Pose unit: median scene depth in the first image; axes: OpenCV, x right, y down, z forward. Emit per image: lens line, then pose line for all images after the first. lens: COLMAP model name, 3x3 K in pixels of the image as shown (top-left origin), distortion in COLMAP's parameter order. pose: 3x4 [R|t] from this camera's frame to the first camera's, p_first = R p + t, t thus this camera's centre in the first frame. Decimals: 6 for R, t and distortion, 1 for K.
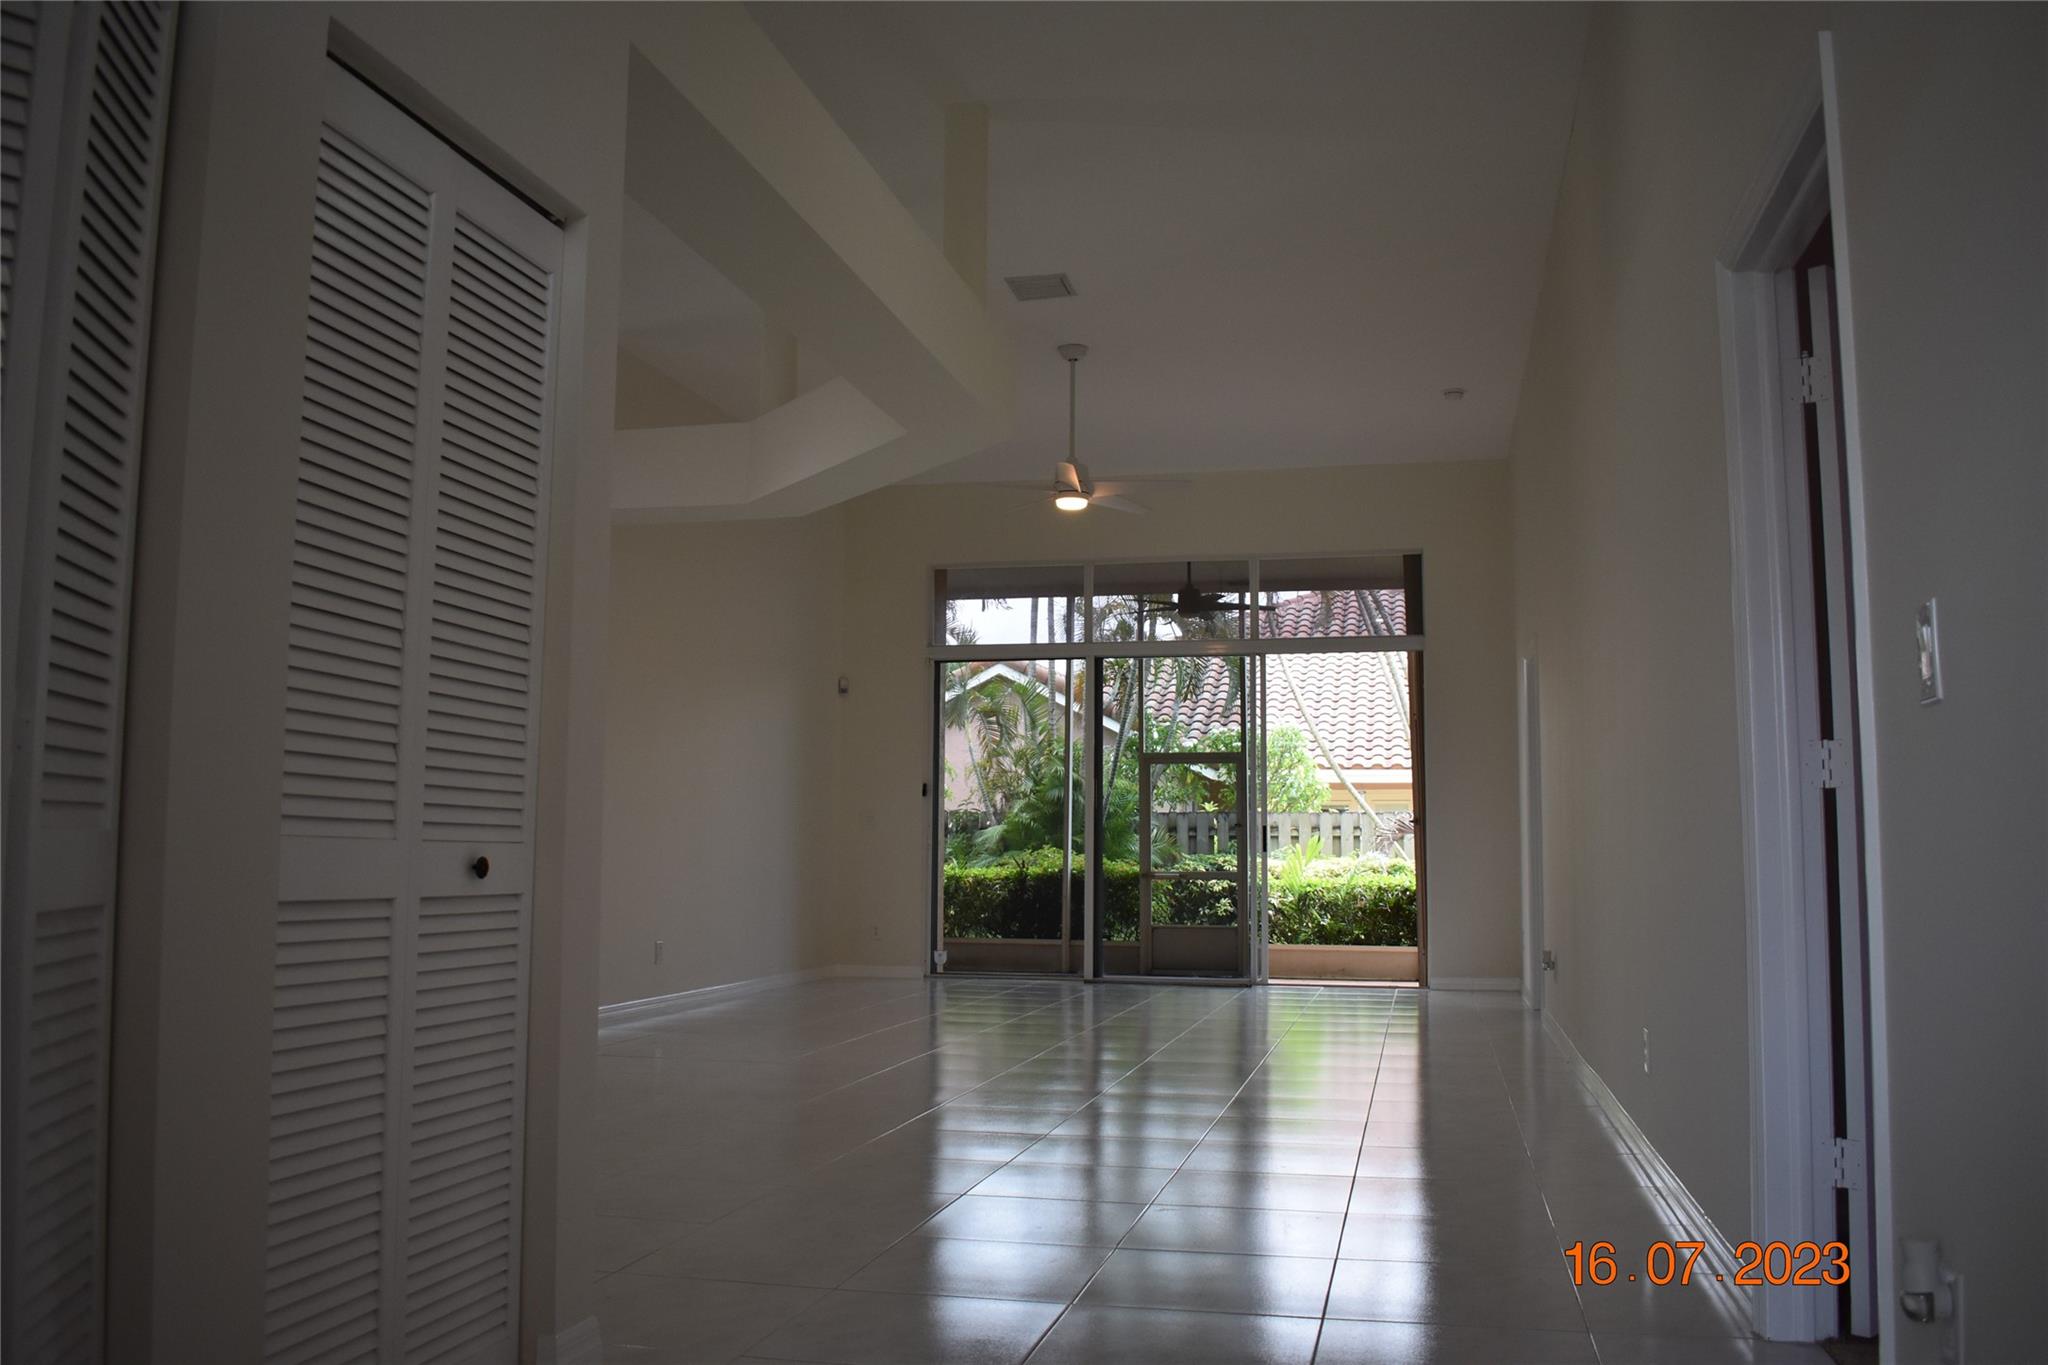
lens RADIAL K [[1677.9, 0, 1030.8], [0, 1677.9, 687.7], [0, 0, 1]] dist [-0.094527, 0.010664]
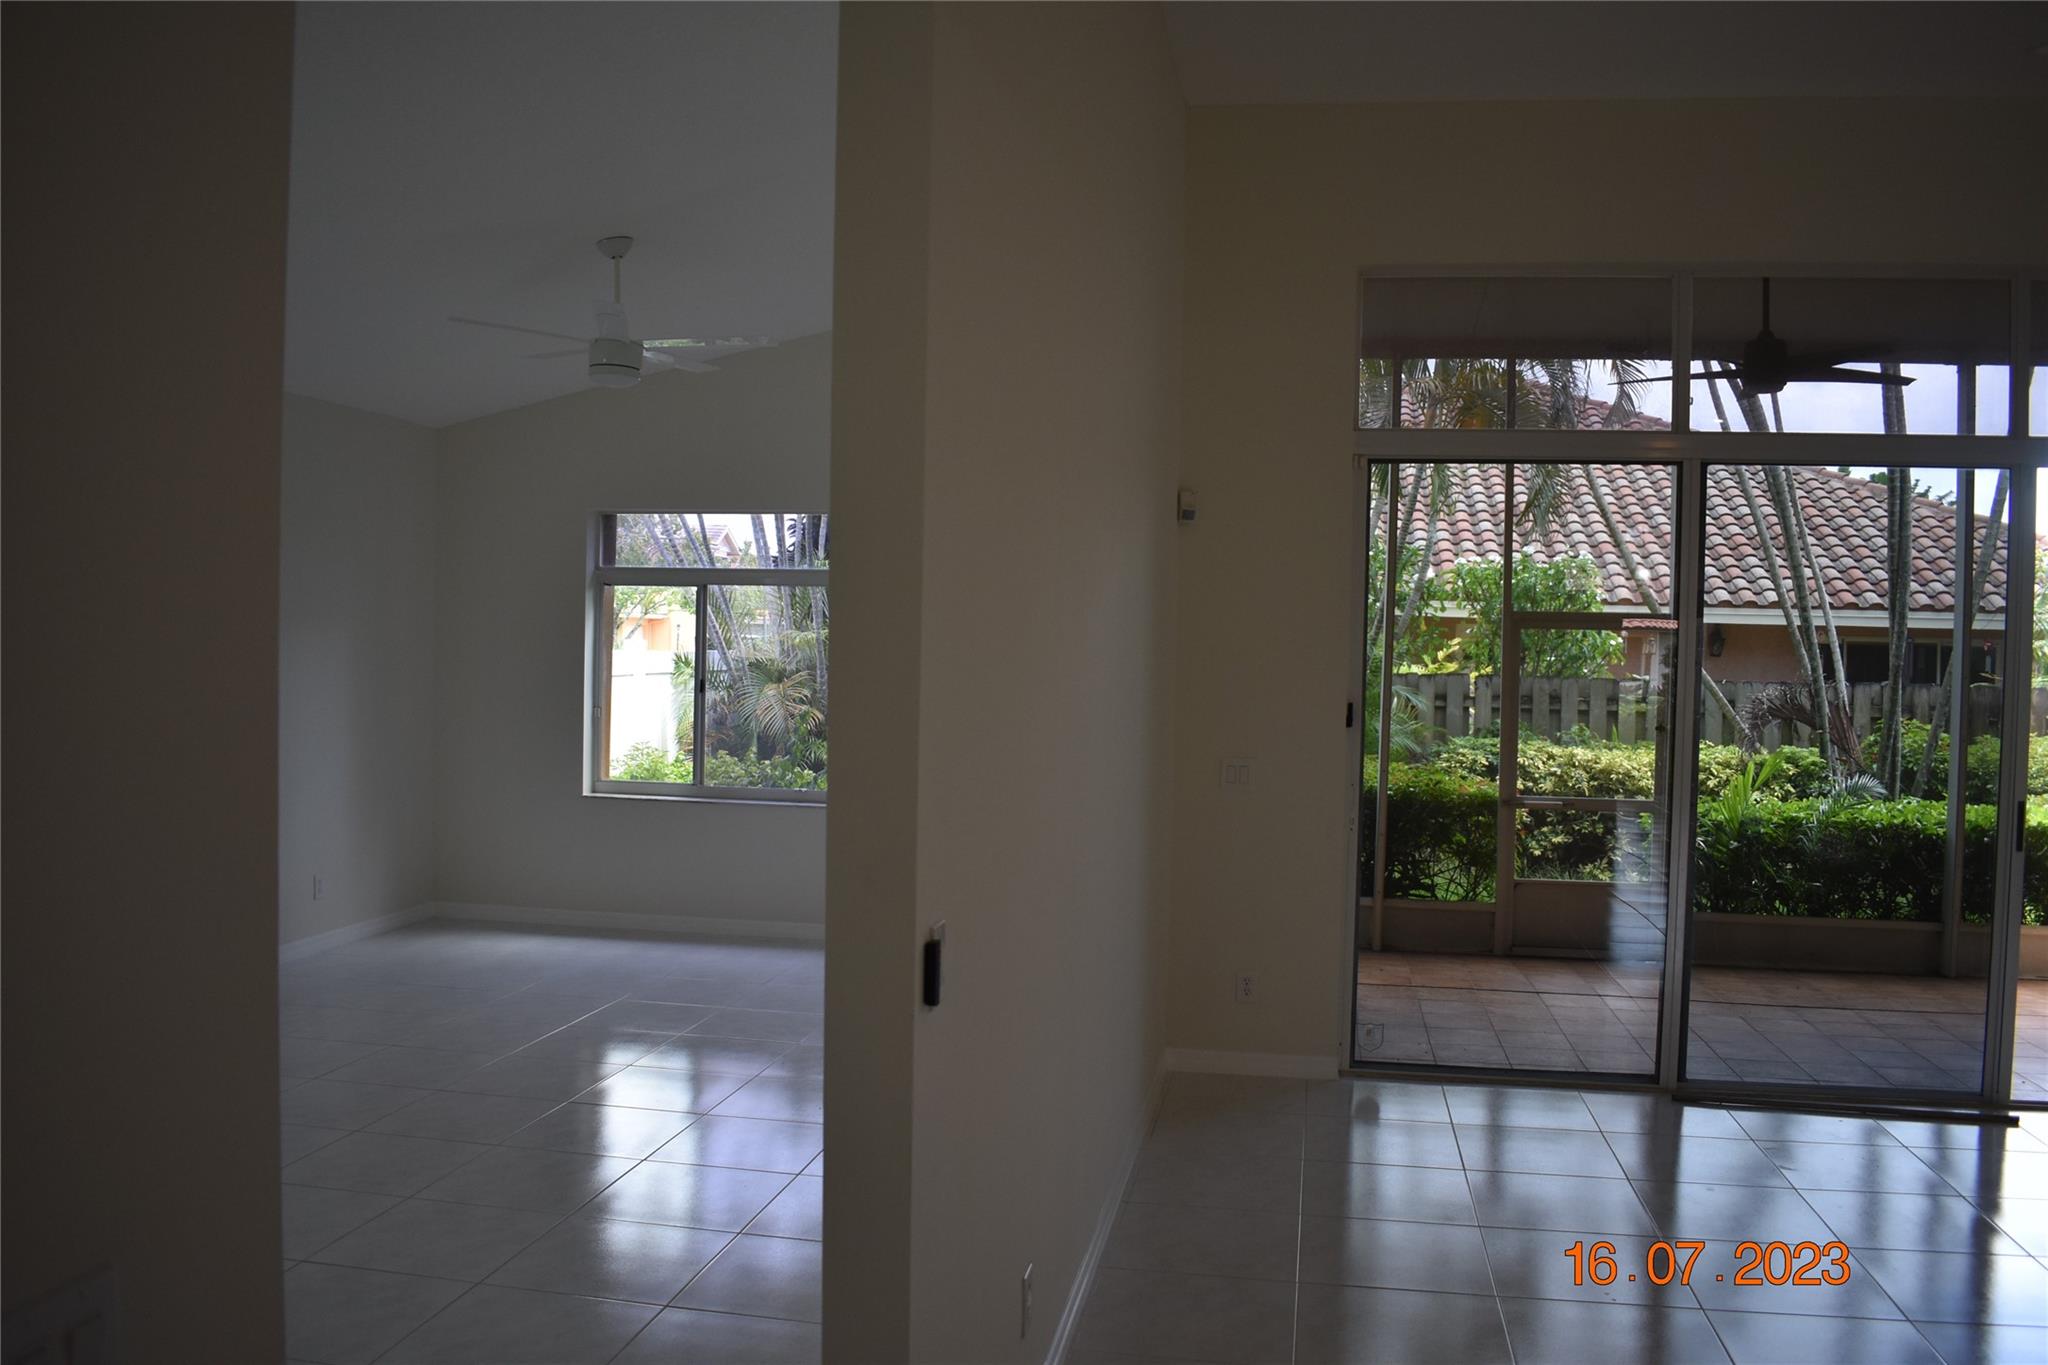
lens RADIAL K [[1620.9, 0, 1028.3], [0, 1620.9, 686.5], [0, 0, 1]] dist [-0.089927, 0.010782]
pose [[0.999197, 0.014427, 0.037374, -0.138463], [-0.019014, 0.991919, 0.125444, -0.005530], [-0.035263, -0.126054, 0.991397, 0.402132]]
